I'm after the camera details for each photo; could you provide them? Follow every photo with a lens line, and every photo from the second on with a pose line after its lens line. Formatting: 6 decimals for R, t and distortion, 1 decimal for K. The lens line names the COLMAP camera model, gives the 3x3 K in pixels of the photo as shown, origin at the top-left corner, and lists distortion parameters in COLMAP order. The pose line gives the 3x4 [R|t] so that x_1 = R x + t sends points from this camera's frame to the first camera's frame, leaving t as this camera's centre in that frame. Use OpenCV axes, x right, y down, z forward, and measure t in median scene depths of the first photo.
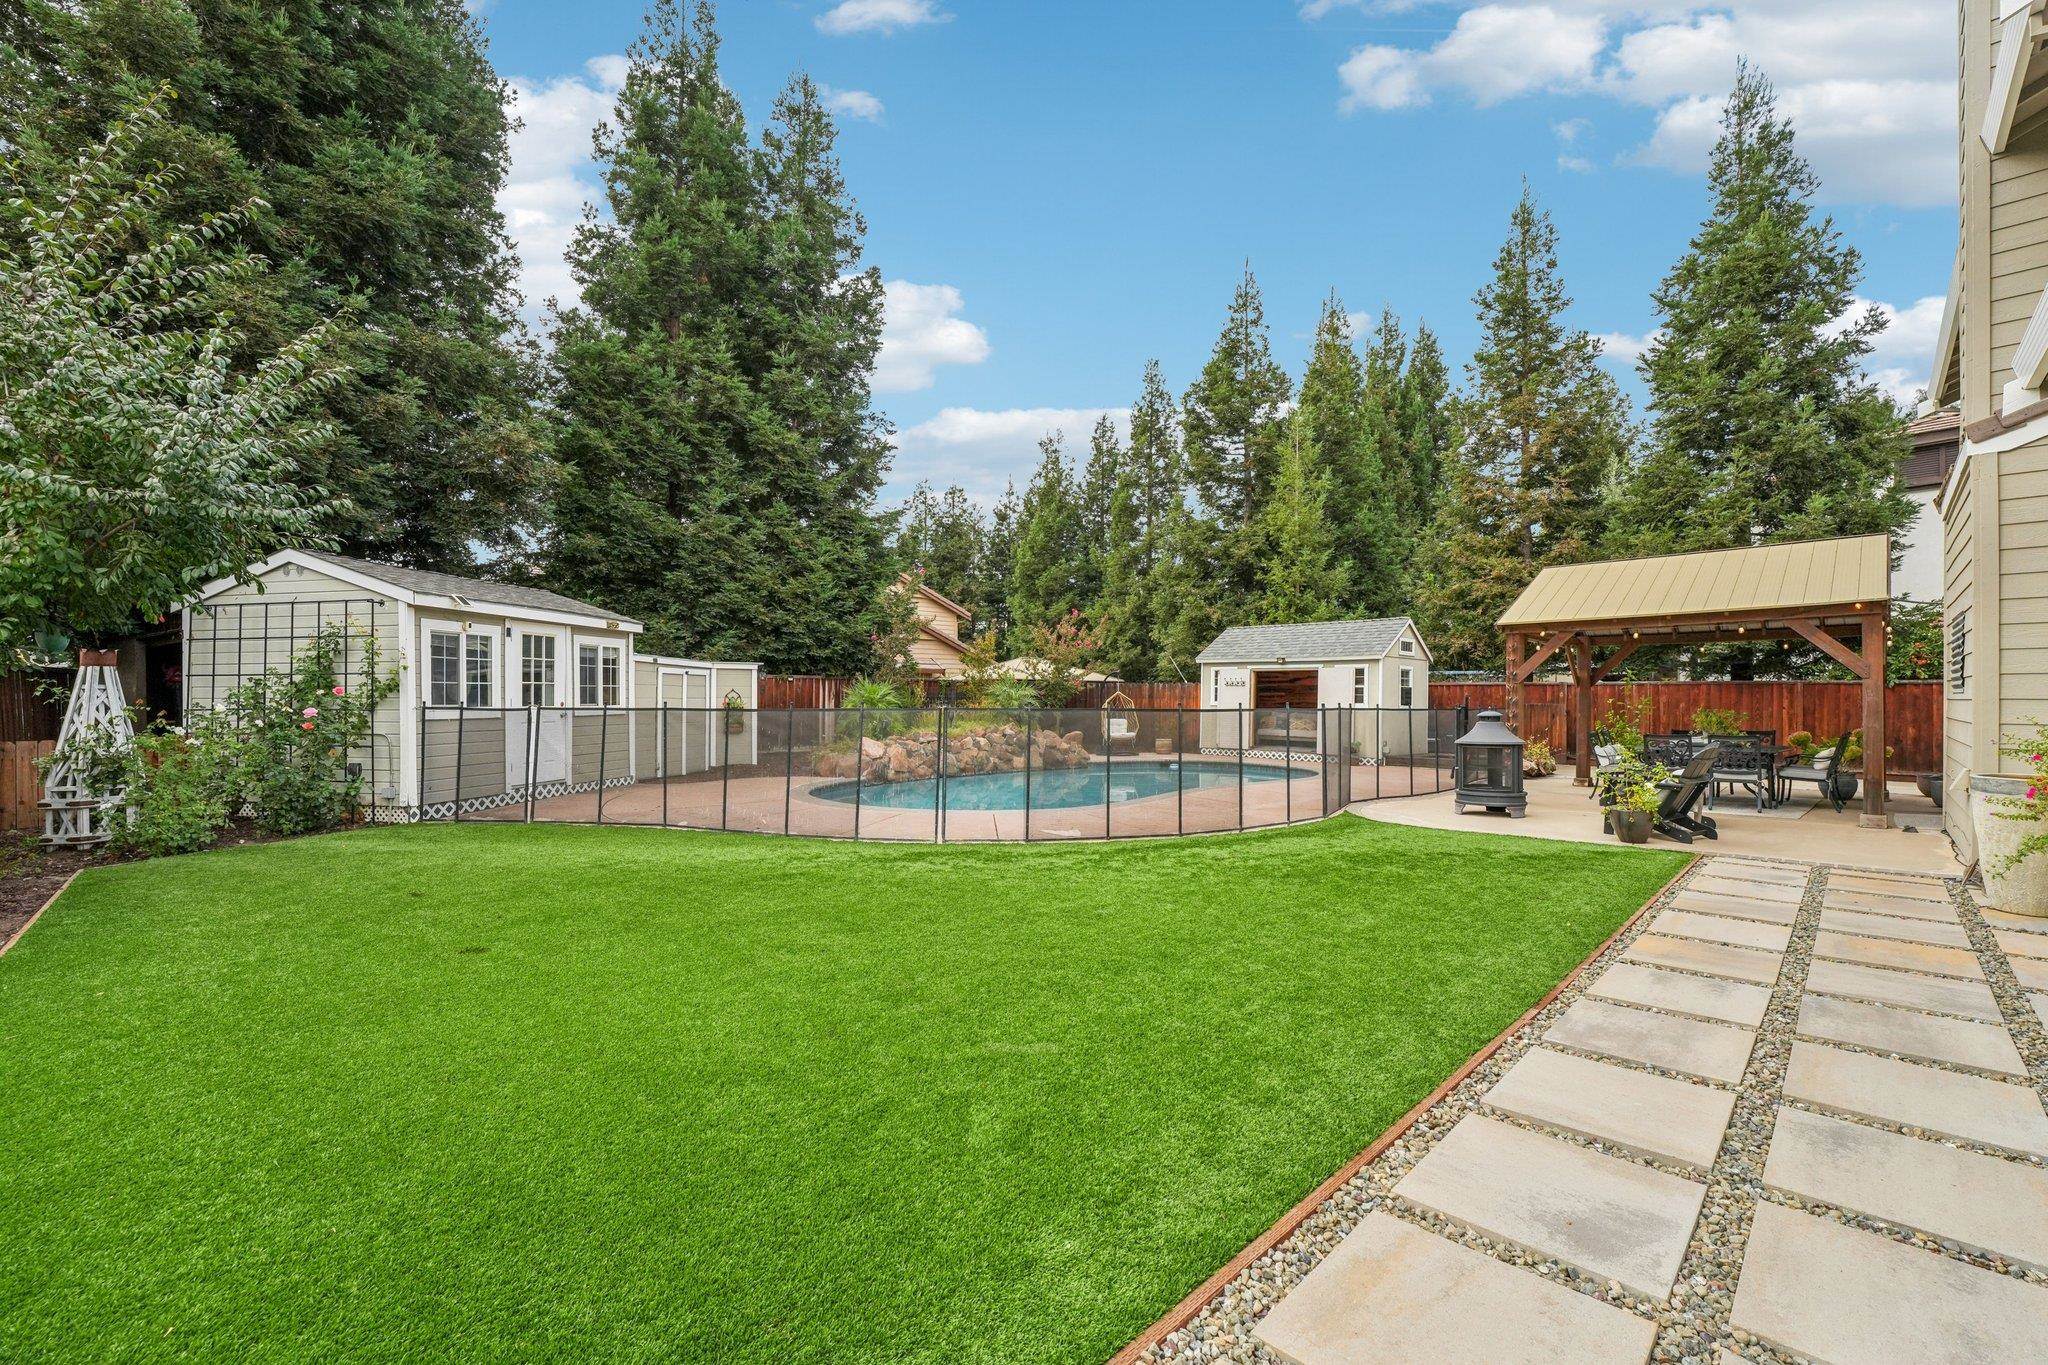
lens RADIAL K [[858.2, 0, 1033.8], [0, 858.2, 697.2], [0, 0, 1]] dist [-0.000993, -0.000027]
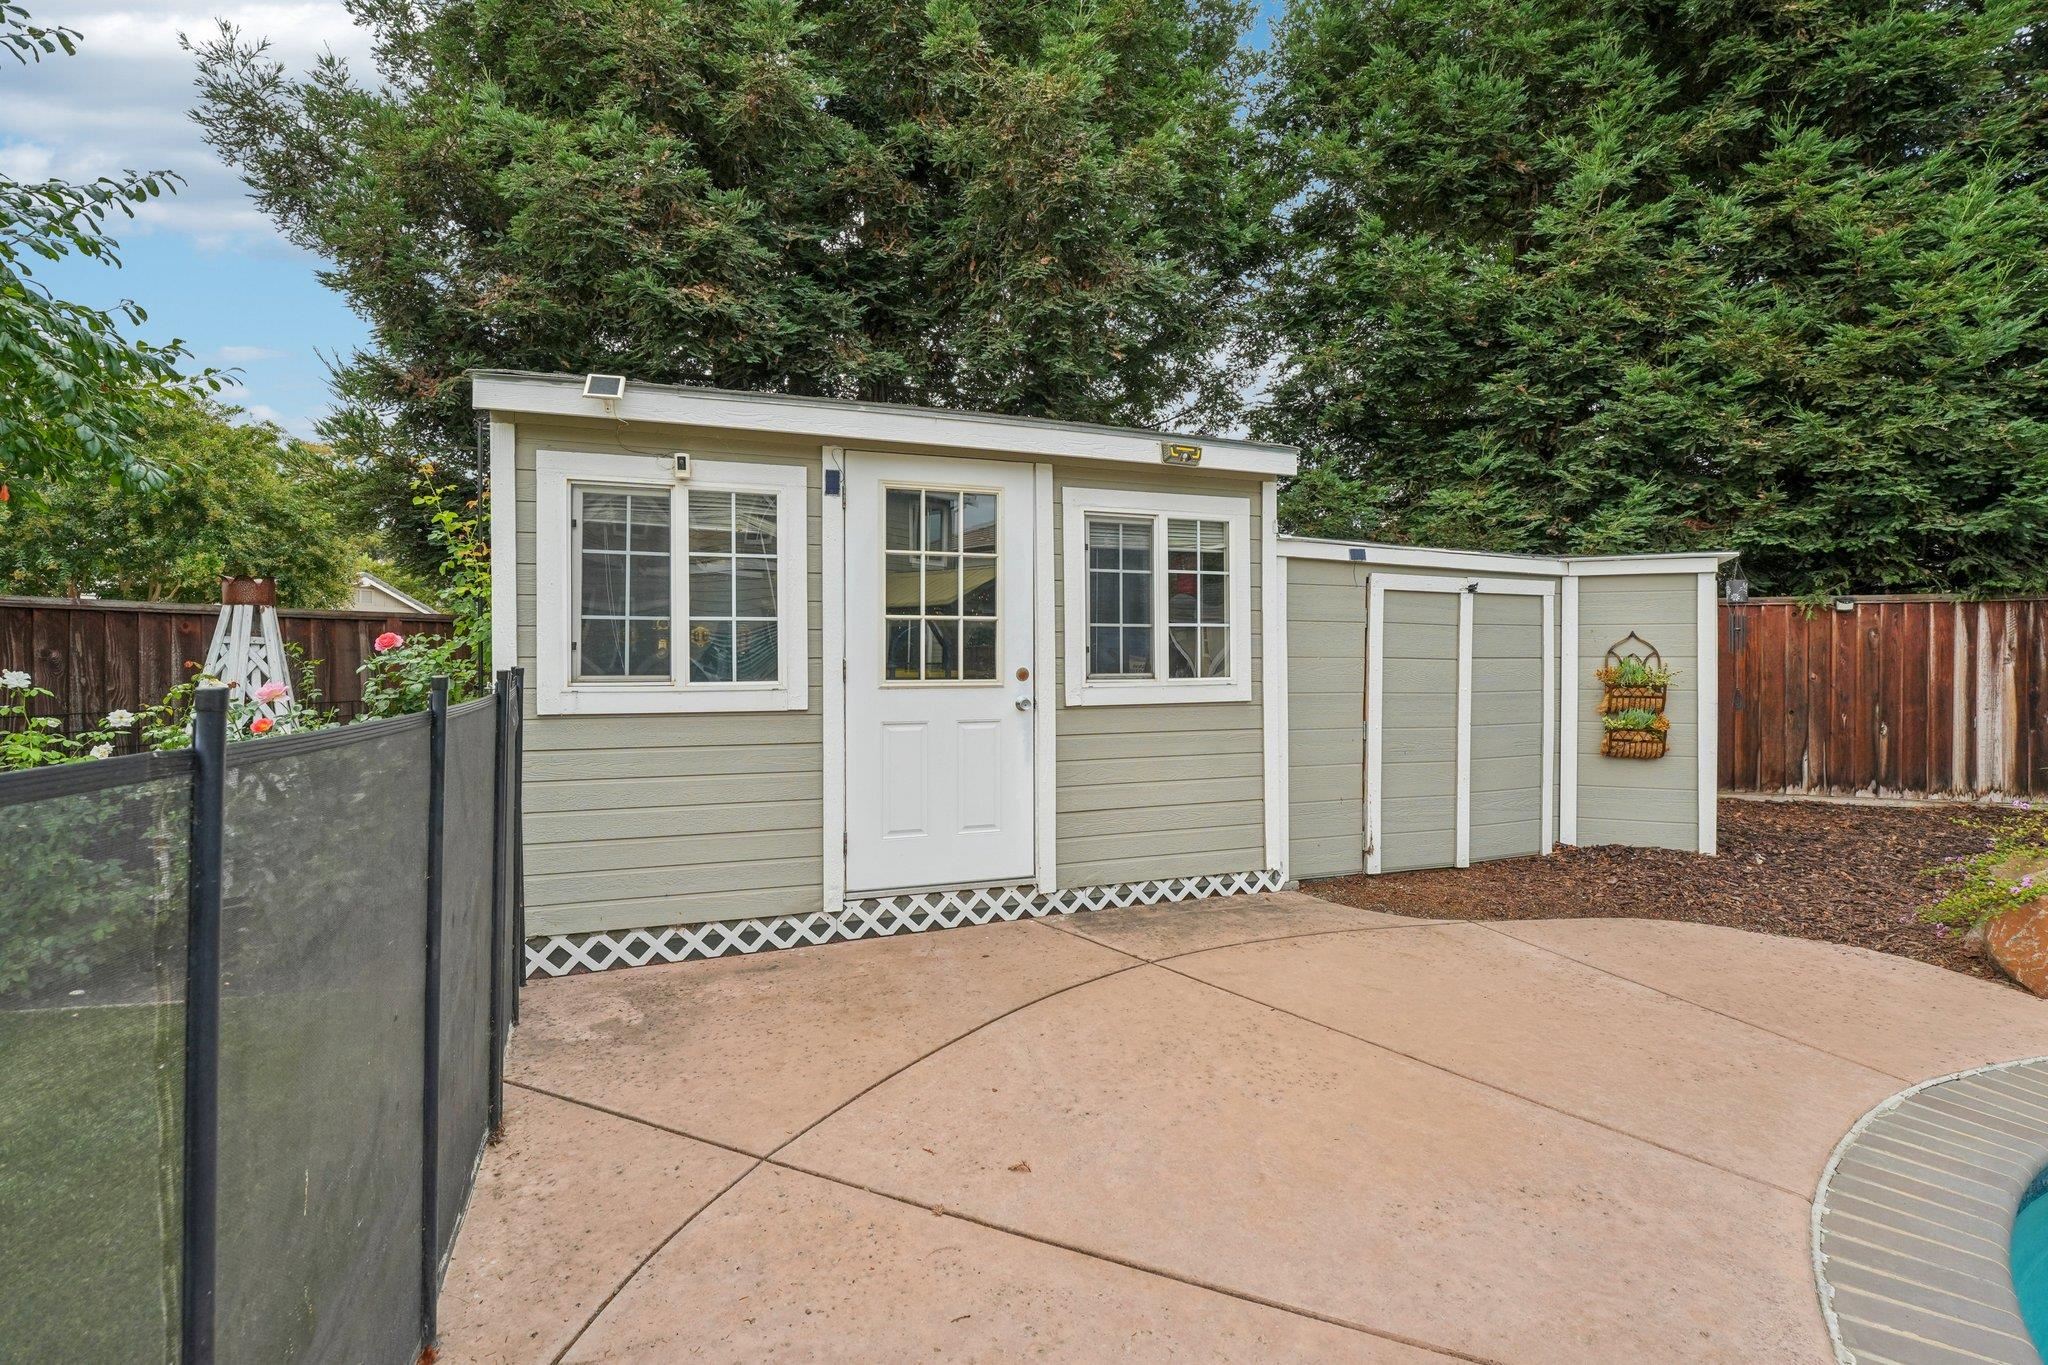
lens RADIAL K [[831.1, 0, 1012.0], [0, 831.1, 657.8], [0, 0, 1]] dist [-0.025017, 0.000418]
pose [[0.477733, -0.002896, -0.878501, -0.165038], [0.001943, 0.999996, -0.002240, 0.001209], [0.878503, -0.000637, 0.477736, 0.575525]]
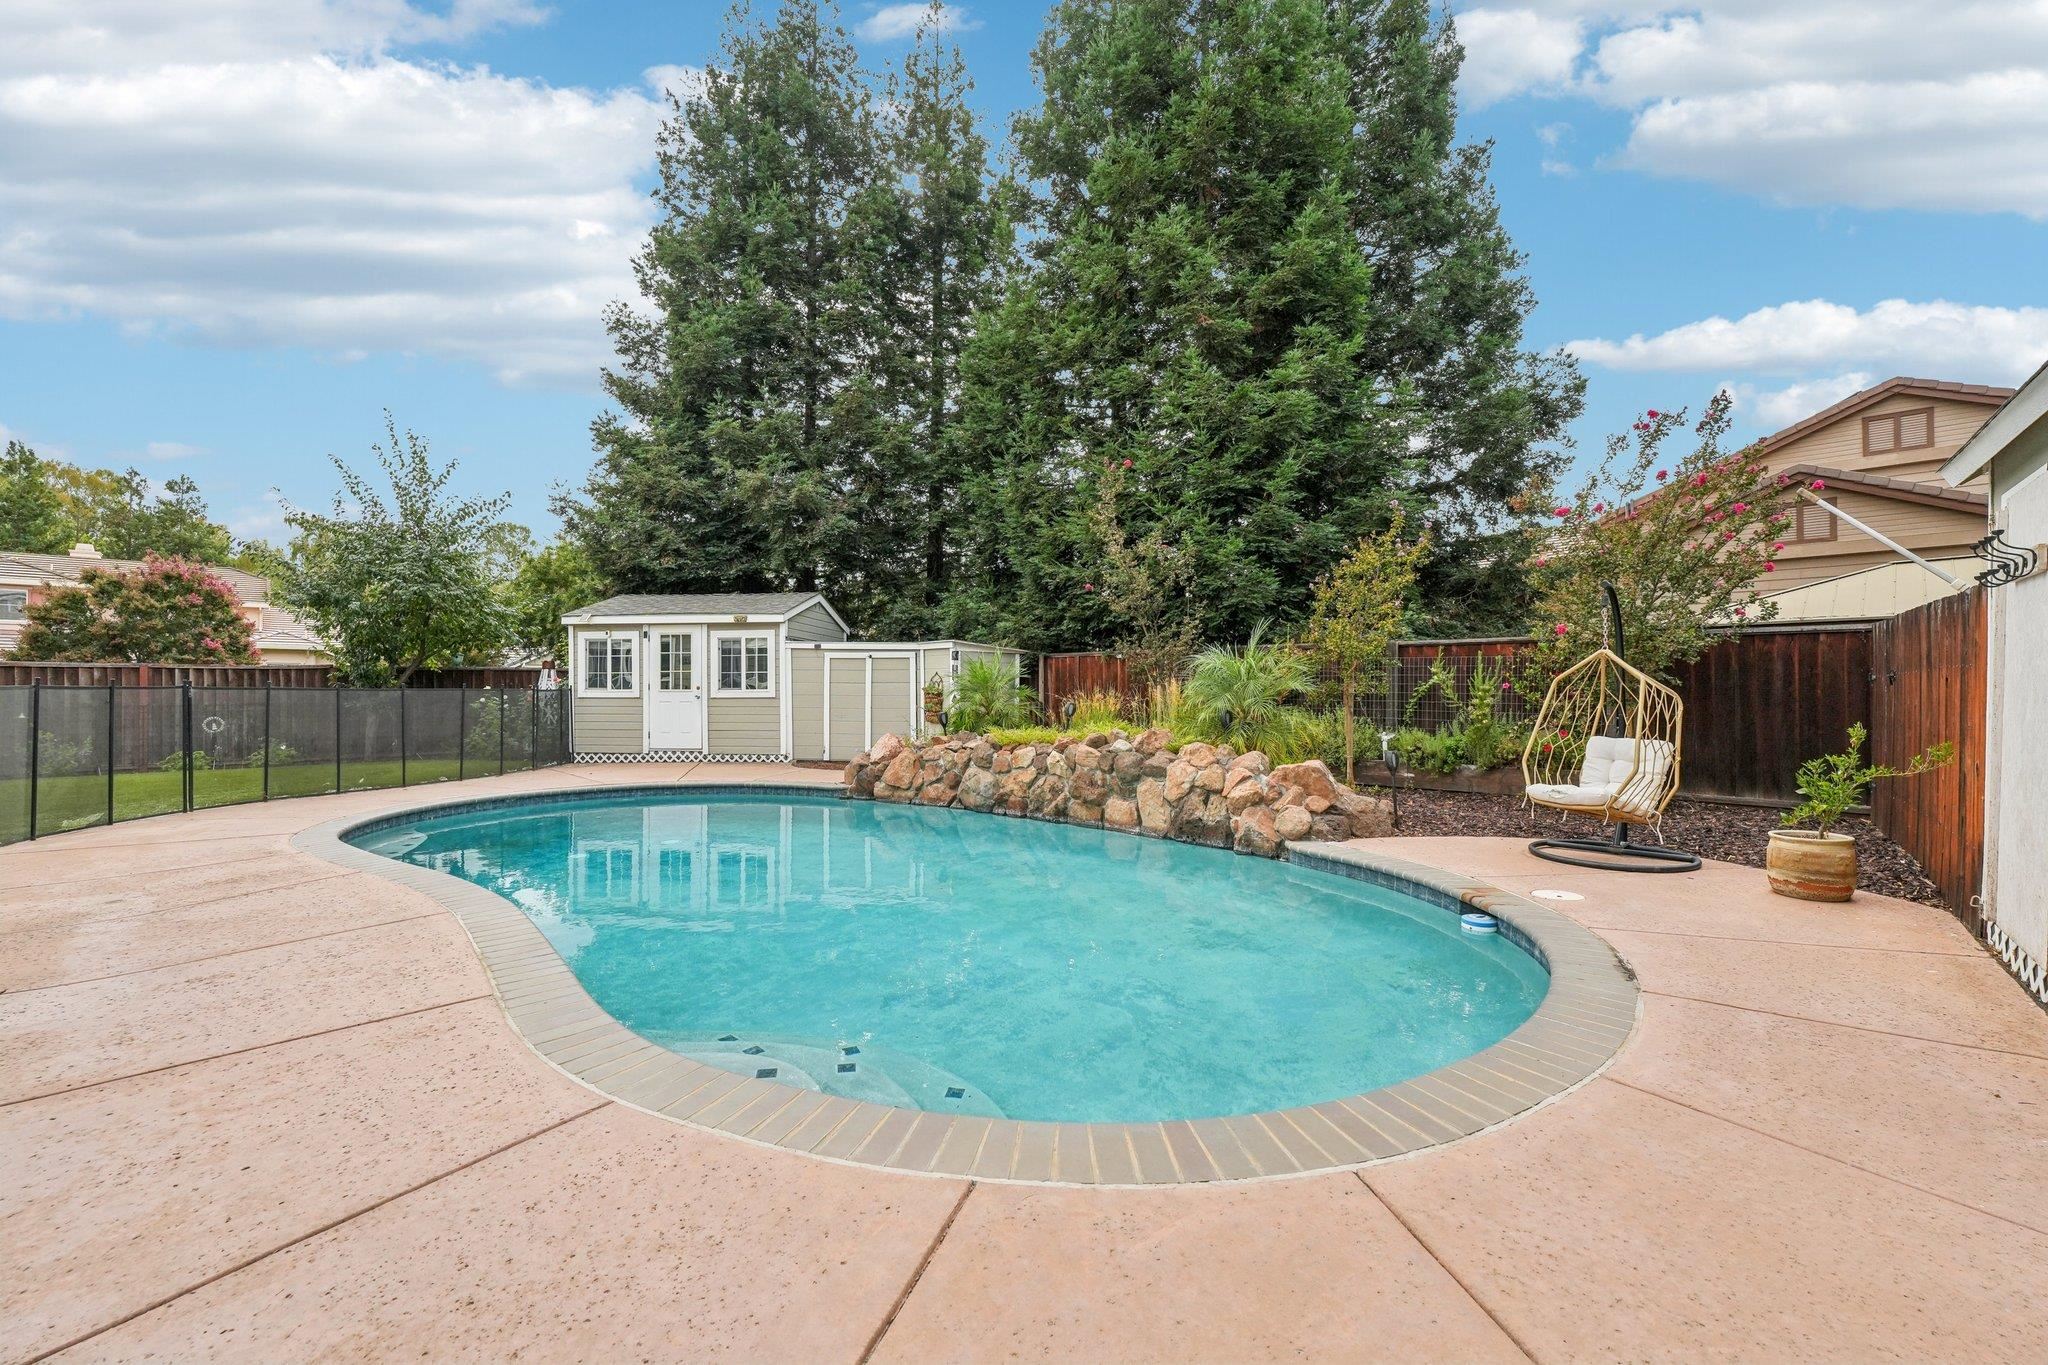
lens RADIAL K [[822.3, 0, 1013.4], [0, 822.3, 691.3], [0, 0, 1]] dist [-0.019118, 0.000337]
pose [[0.065813, -0.000659, -0.997832, 0.460736], [0.002524, 0.999997, -0.000494, 0.010256], [0.997829, -0.002486, 0.065814, 0.960348]]
